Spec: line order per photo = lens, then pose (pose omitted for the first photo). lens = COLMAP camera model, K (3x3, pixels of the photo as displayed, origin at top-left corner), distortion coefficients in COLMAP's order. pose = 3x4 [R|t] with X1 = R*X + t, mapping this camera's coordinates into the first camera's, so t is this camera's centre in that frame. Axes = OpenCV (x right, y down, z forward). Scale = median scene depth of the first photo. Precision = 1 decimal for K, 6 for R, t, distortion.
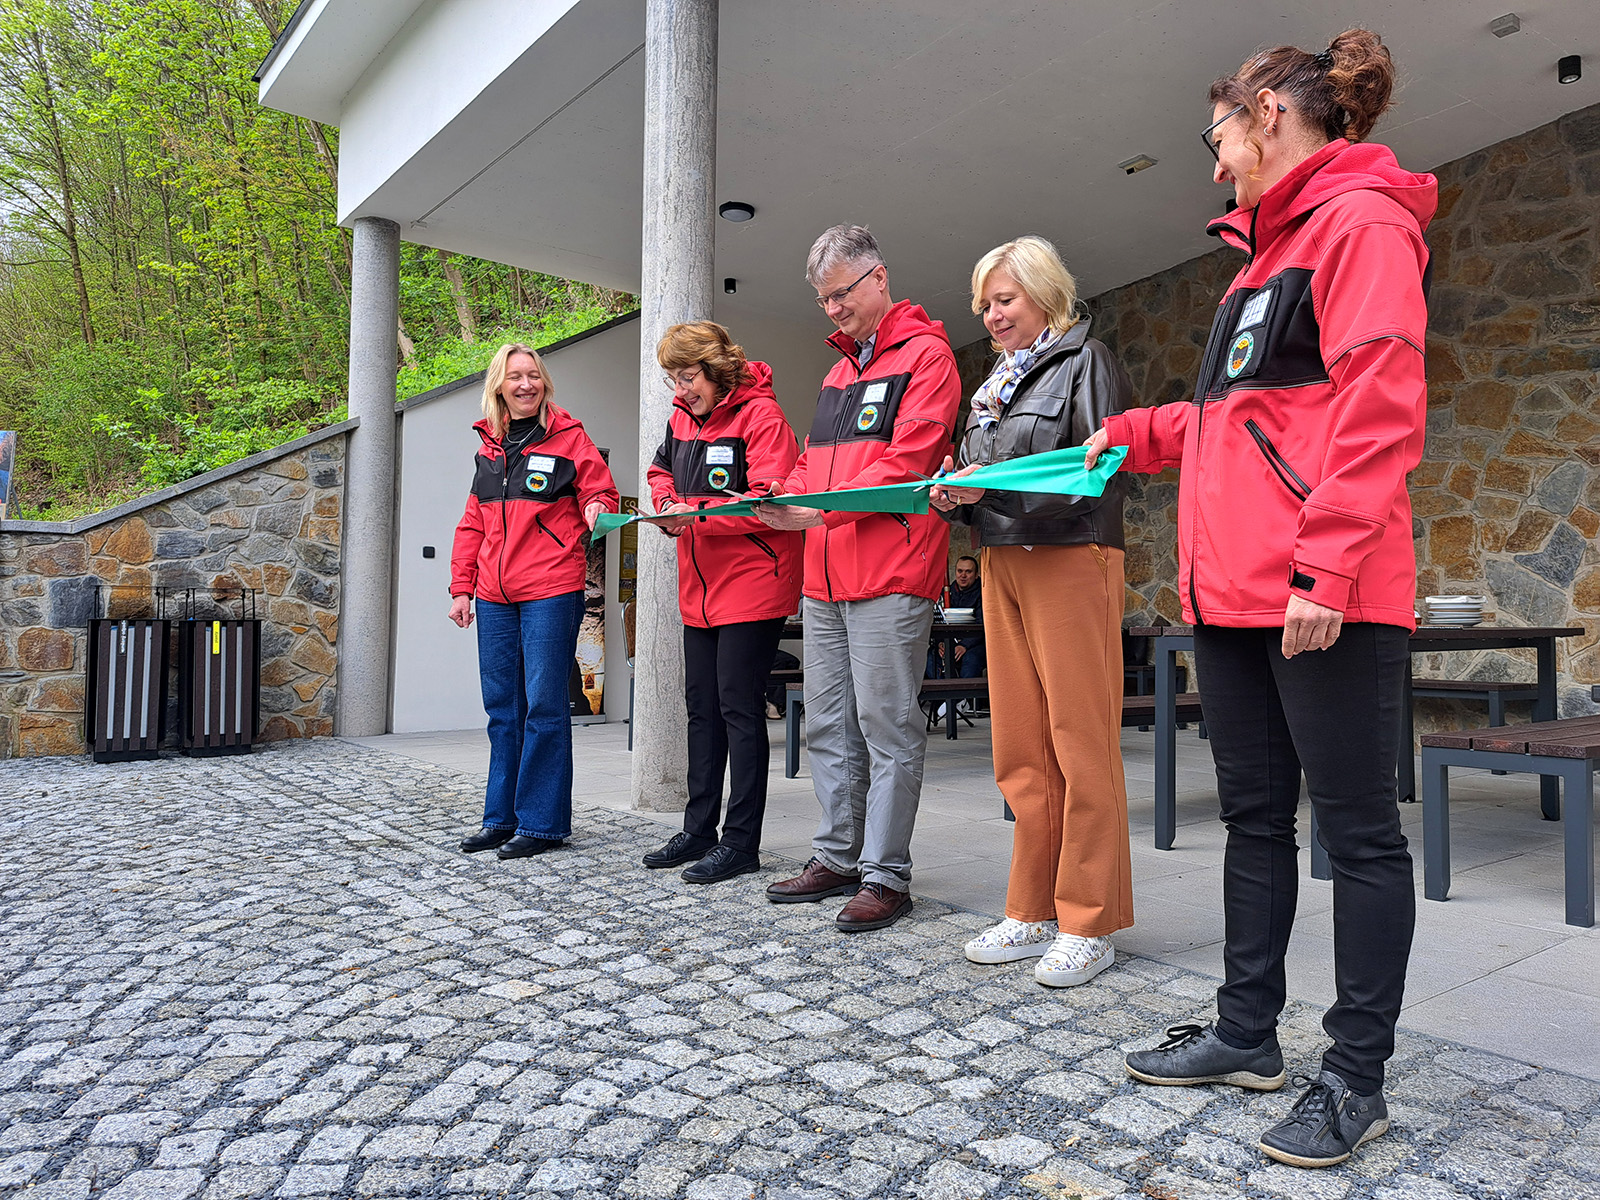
lens RADIAL K [[1124.2, 0, 811.9], [0, 1124.2, 598.9], [0, 0, 1]] dist [0.042680, -0.023530]
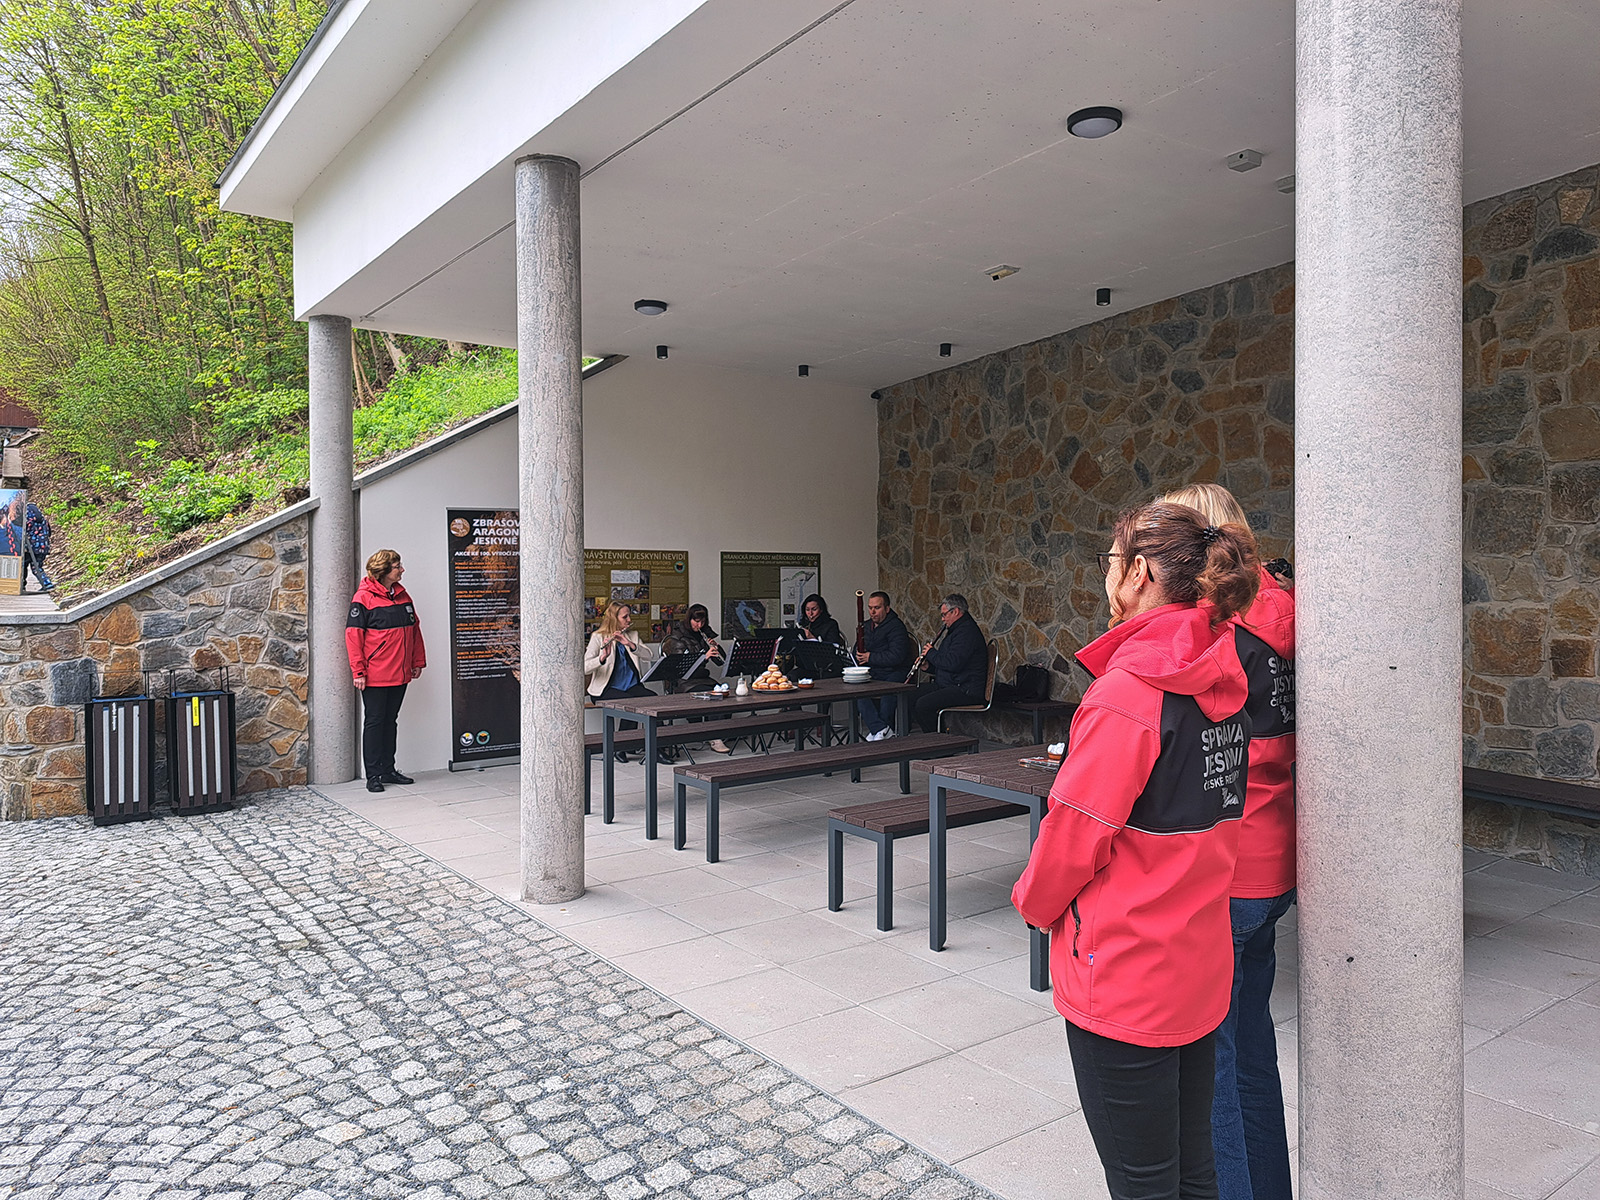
lens RADIAL K [[1124.2, 0, 796.7], [0, 1124.2, 598.4], [0, 0, 1]] dist [0.042680, -0.023530]
pose [[0.999125, -0.017561, -0.037965, 0.128665], [0.019495, 0.998499, 0.051190, -0.131431], [0.037009, -0.051885, 0.997967, -0.114046]]
